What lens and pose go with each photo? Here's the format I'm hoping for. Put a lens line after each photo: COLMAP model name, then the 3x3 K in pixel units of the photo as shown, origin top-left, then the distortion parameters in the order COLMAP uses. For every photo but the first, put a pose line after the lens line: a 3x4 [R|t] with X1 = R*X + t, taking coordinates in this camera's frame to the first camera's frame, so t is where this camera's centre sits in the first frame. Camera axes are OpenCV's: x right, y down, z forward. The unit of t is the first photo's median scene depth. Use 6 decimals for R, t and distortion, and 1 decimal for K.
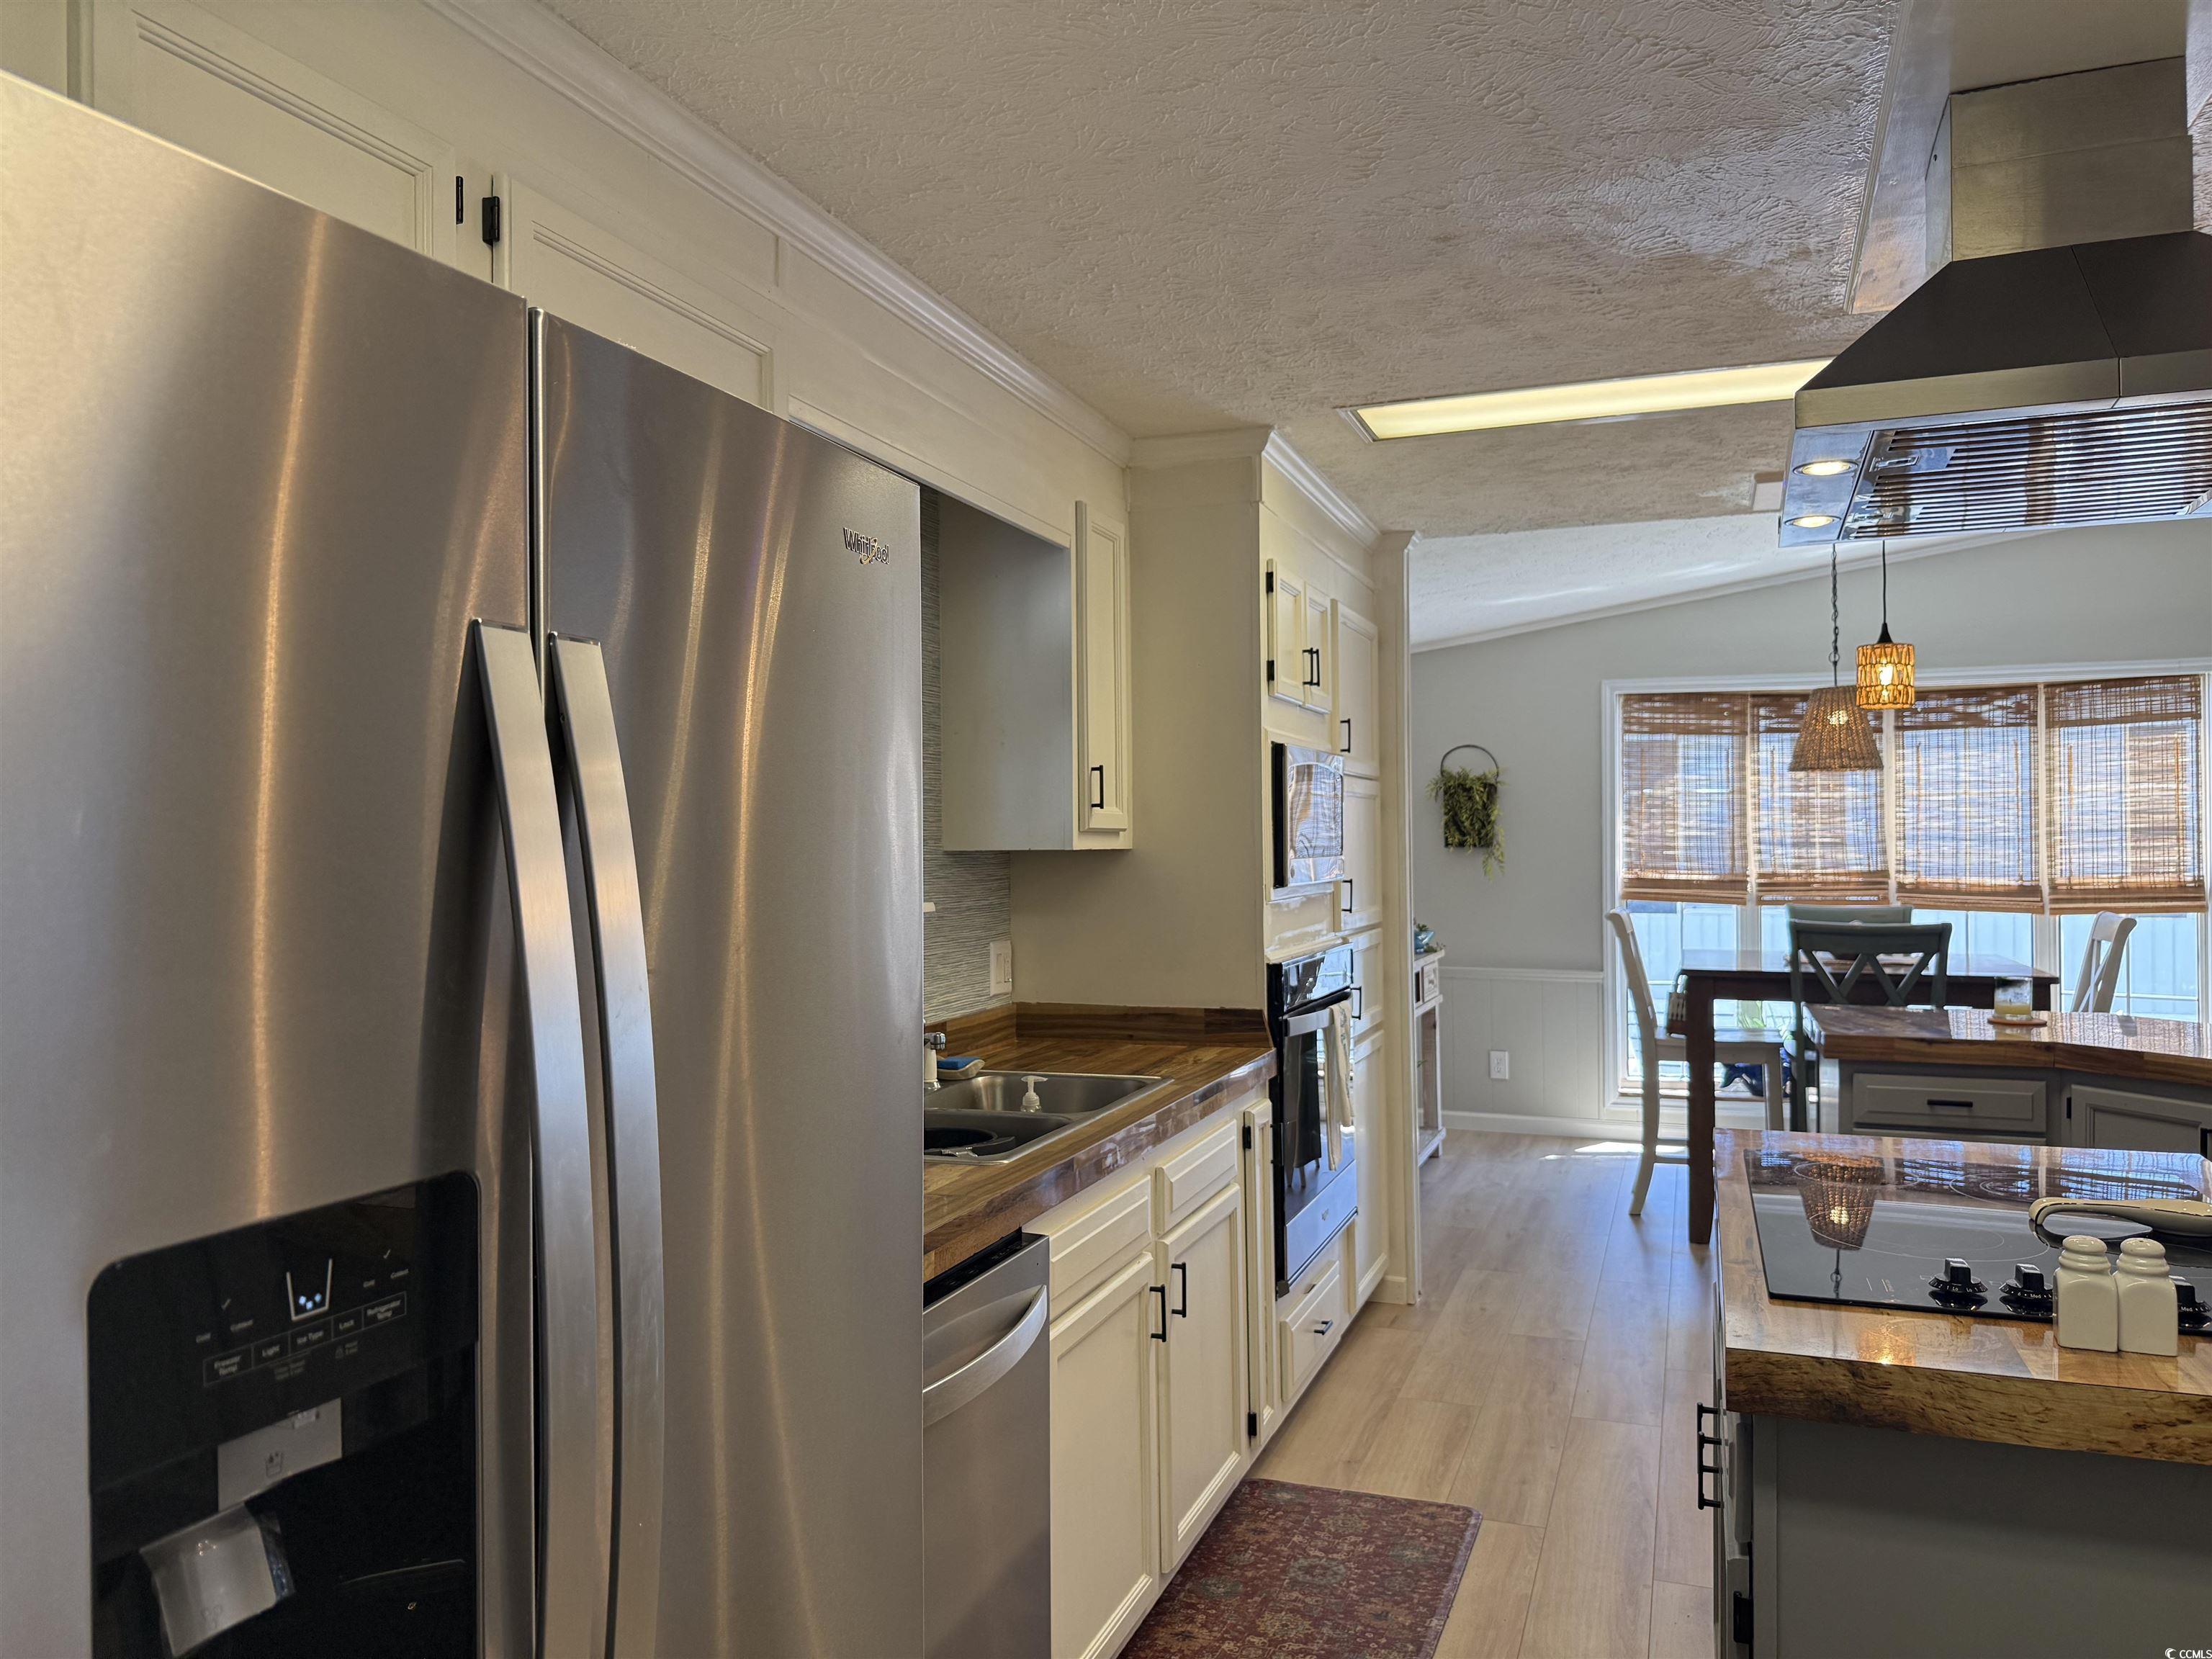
lens RADIAL K [[1568.5, 0, 1104.6], [0, 1568.5, 828.8], [0, 0, 1]] dist [0.043027, -0.072962]
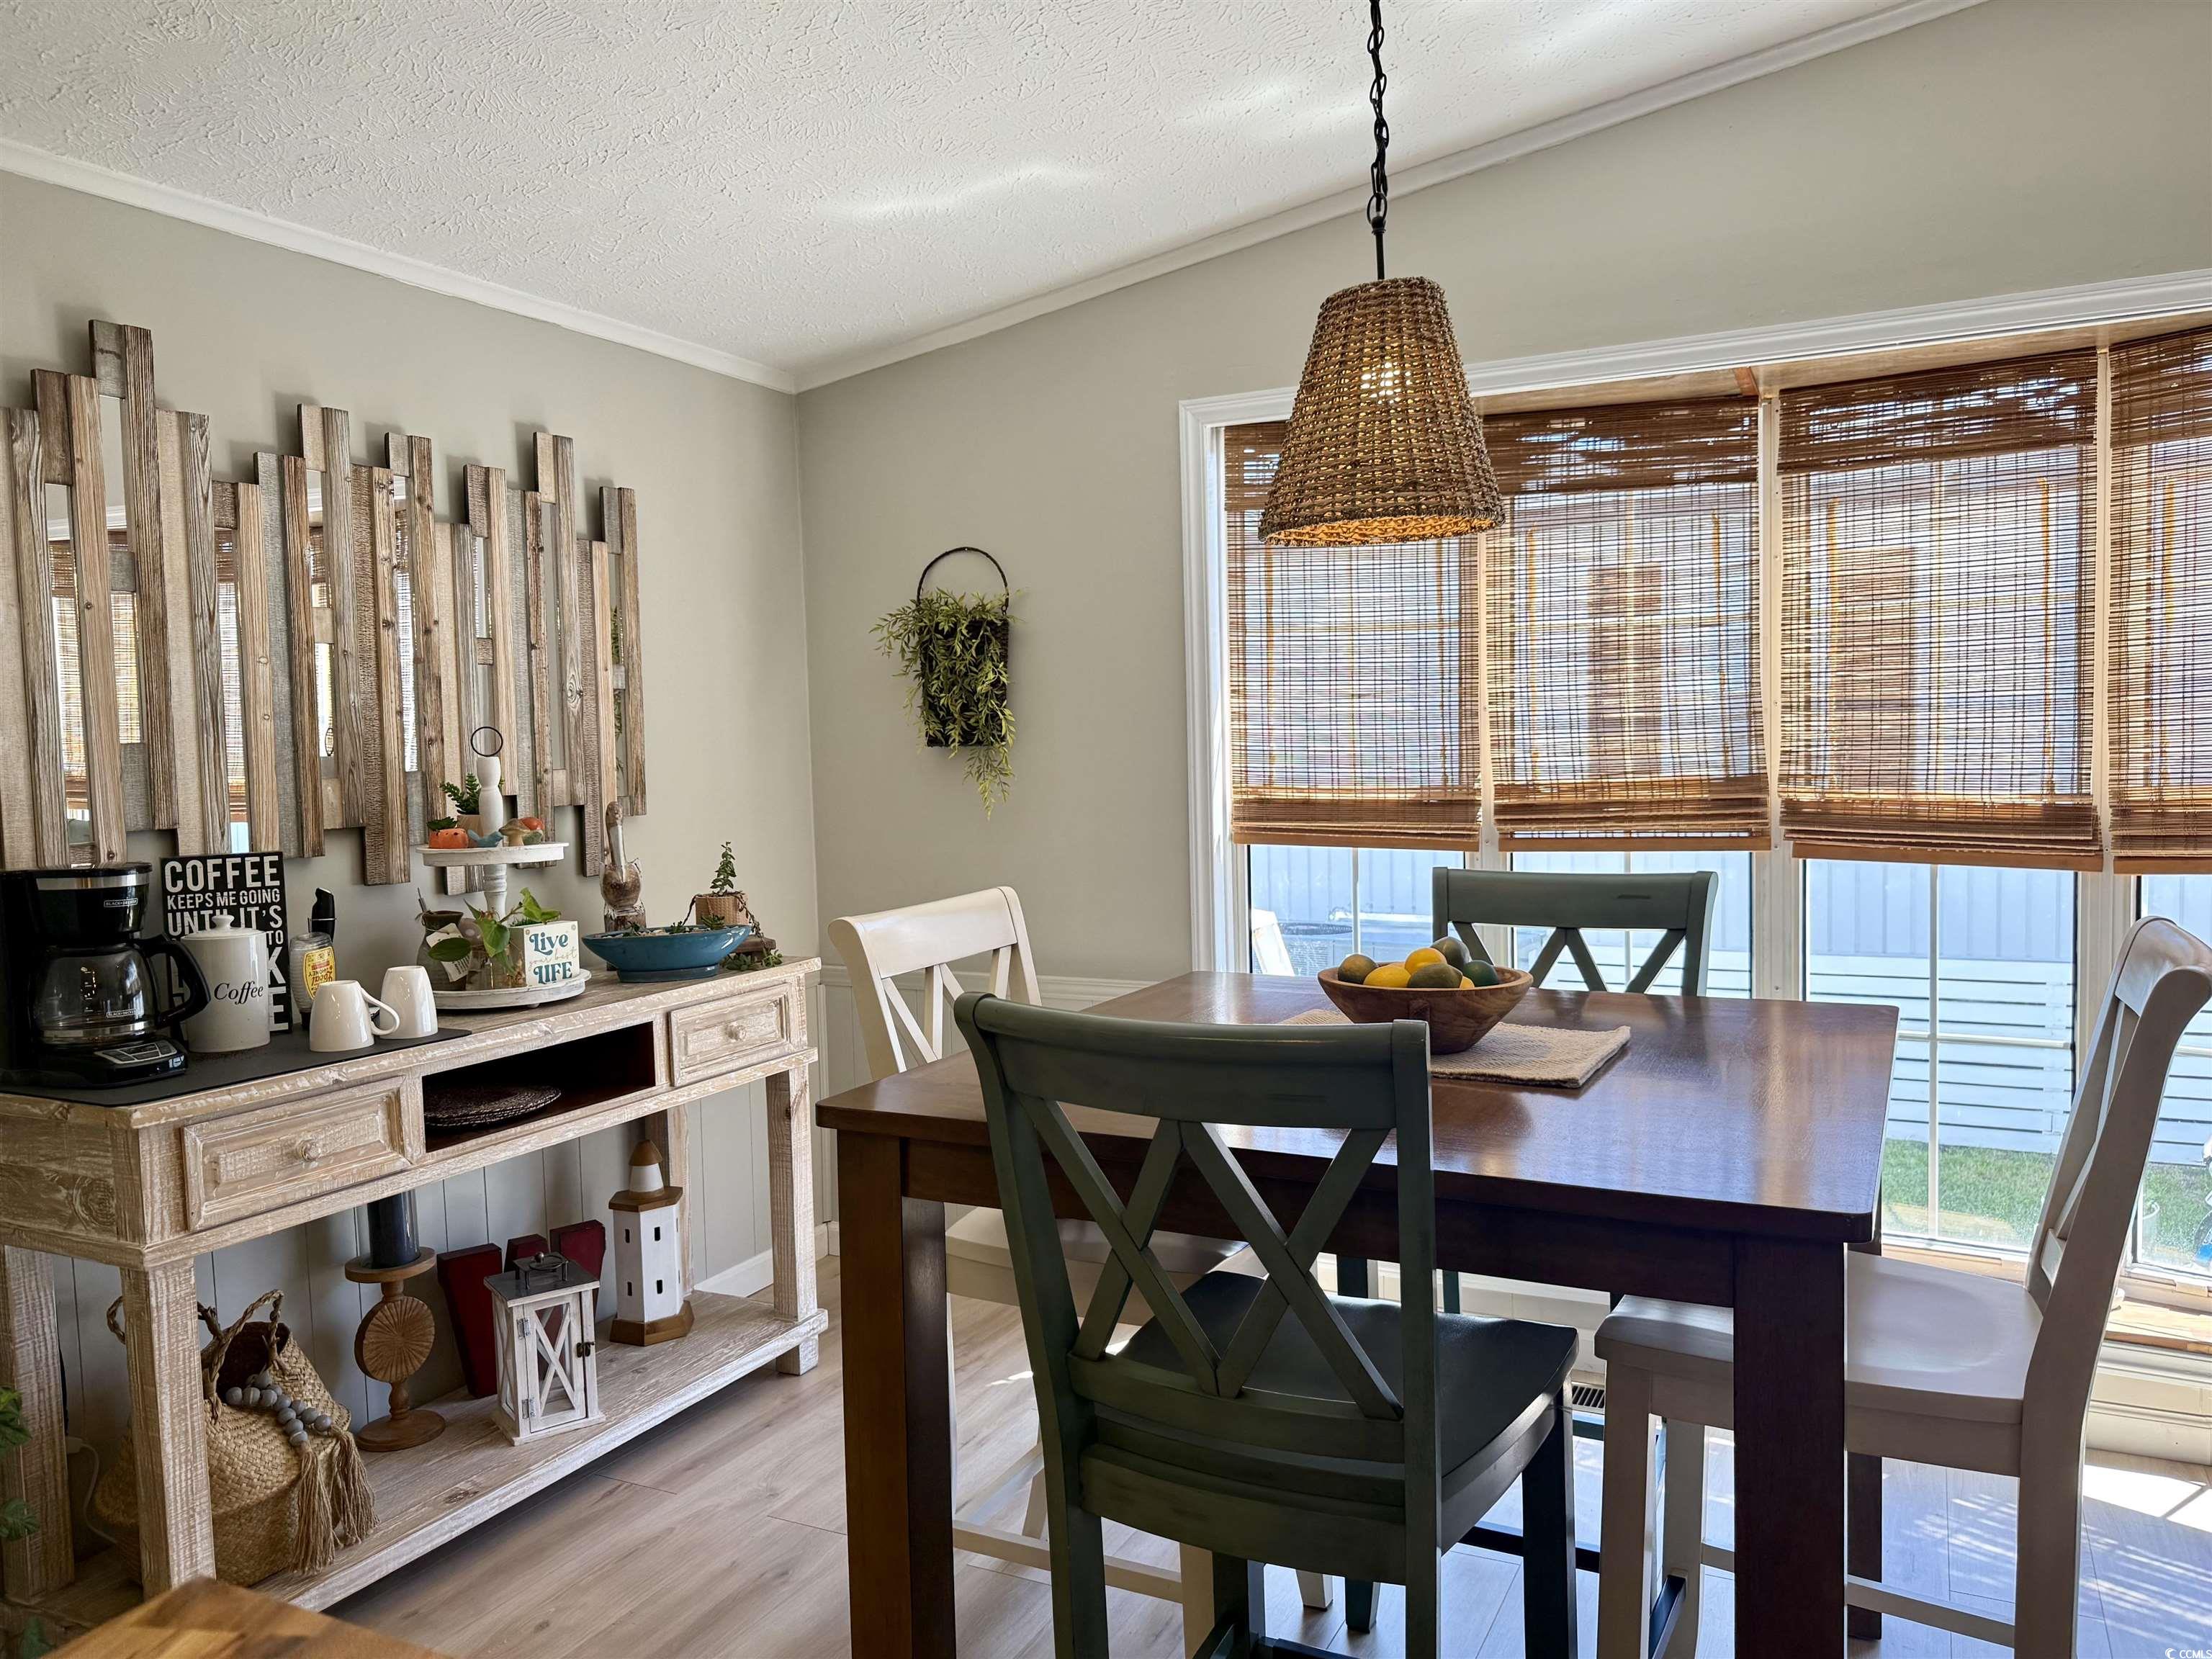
lens RADIAL K [[1568.5, 0, 1107.7], [0, 1568.5, 832.2], [0, 0, 1]] dist [0.043027, -0.072962]
pose [[0.992581, -0.016603, -0.120447, 0.358214], [0.025915, 0.996758, 0.076165, 0.002194], [0.118792, -0.078721, 0.989794, 0.509334]]
